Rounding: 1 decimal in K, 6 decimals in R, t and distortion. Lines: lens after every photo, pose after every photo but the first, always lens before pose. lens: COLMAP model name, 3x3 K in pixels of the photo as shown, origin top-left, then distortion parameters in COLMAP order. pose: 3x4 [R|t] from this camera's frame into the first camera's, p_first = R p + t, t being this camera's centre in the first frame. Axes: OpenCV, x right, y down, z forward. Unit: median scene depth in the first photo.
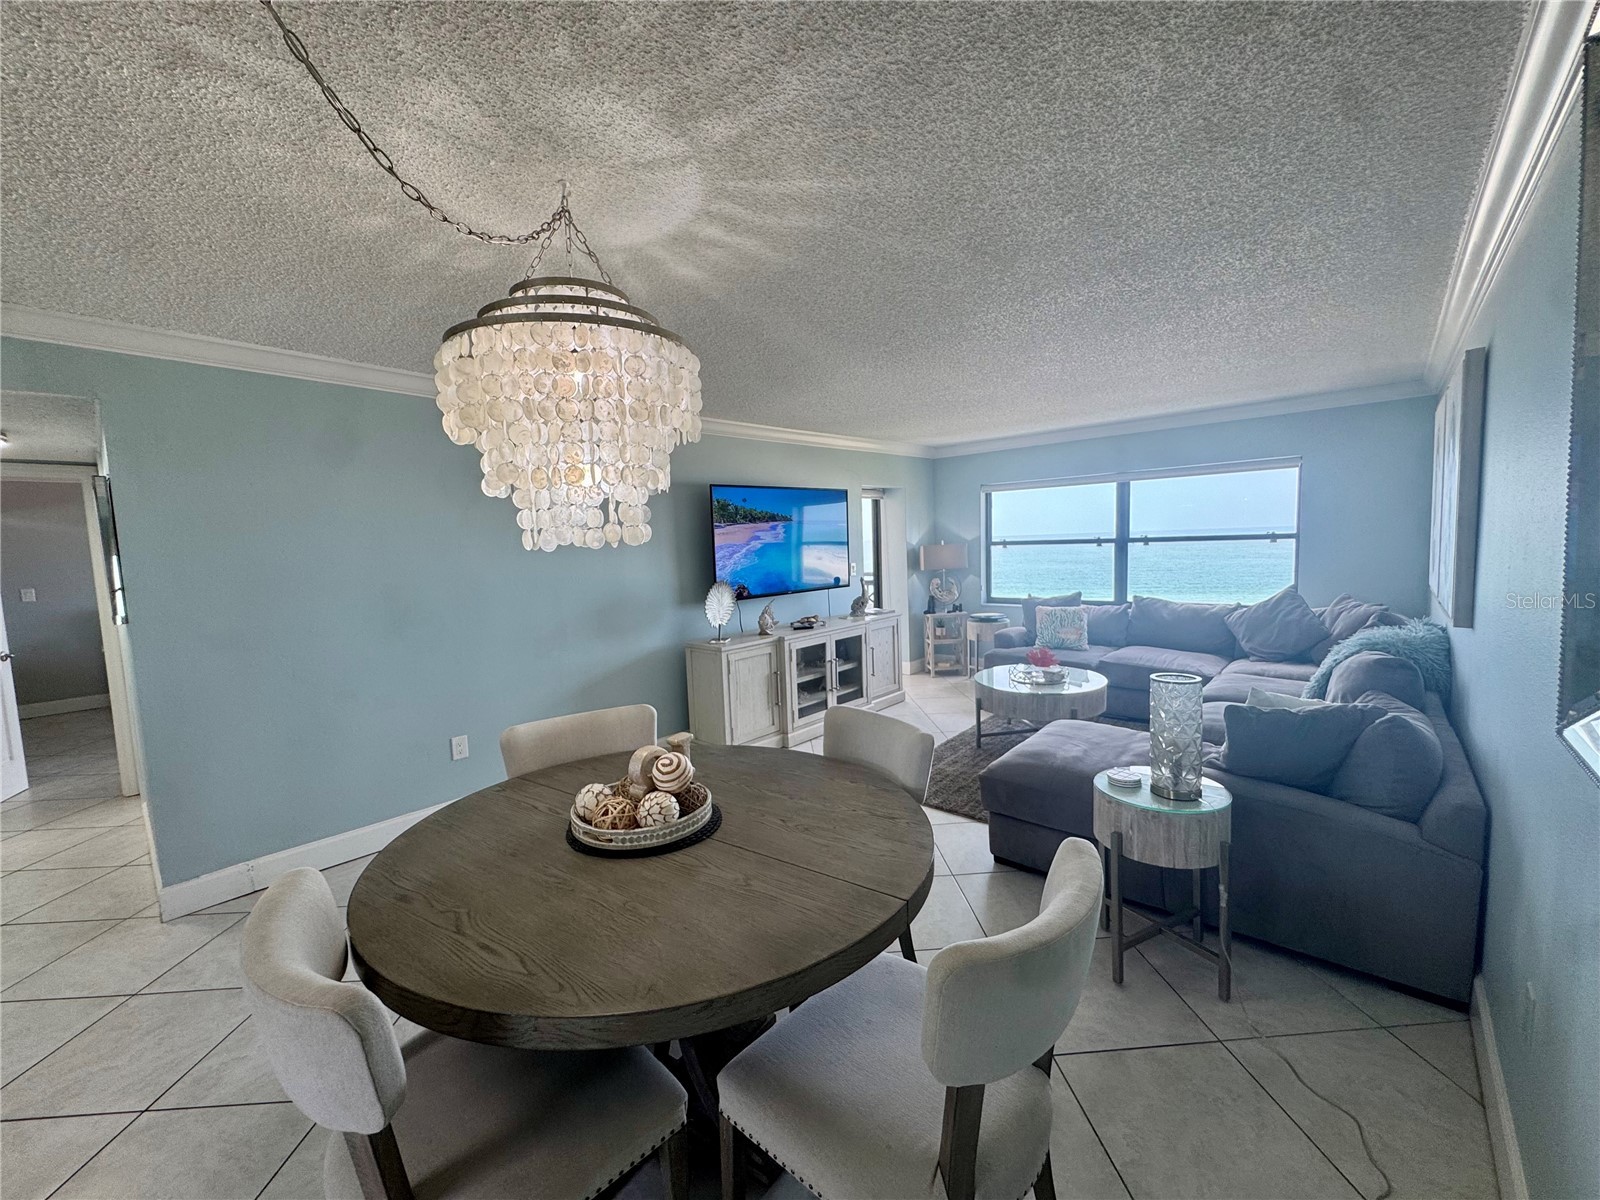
lens RADIAL K [[649.2, 0, 797.8], [0, 649.2, 597.4], [0, 0, 1]] dist [-0.000022, 0.000042]
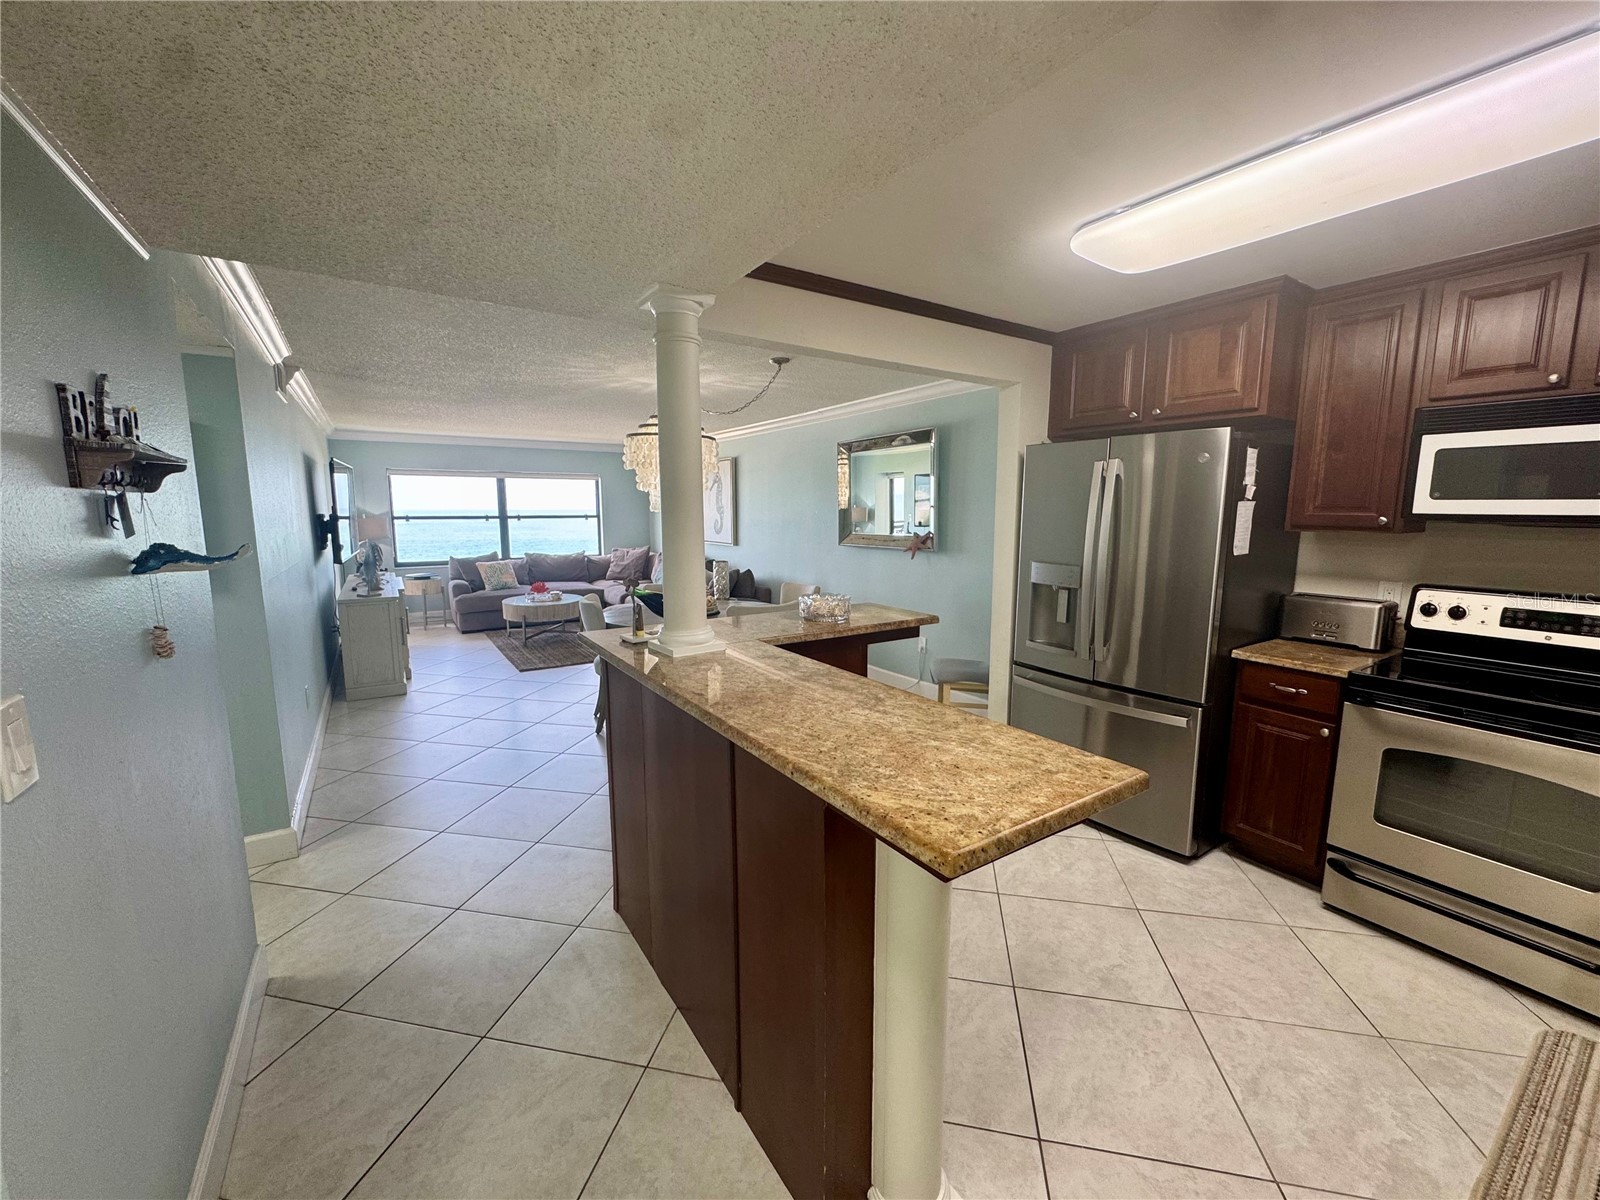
lens RADIAL K [[641.6, 0, 801.9], [0, 641.6, 598.4], [0, 0, 1]] dist [-0.003178, -0.000145]
pose [[0.246401, -0.102193, 0.963765, -0.876870], [0.074572, 0.993476, 0.086278, 0.025327], [-0.966295, 0.050611, 0.252414, -0.038393]]
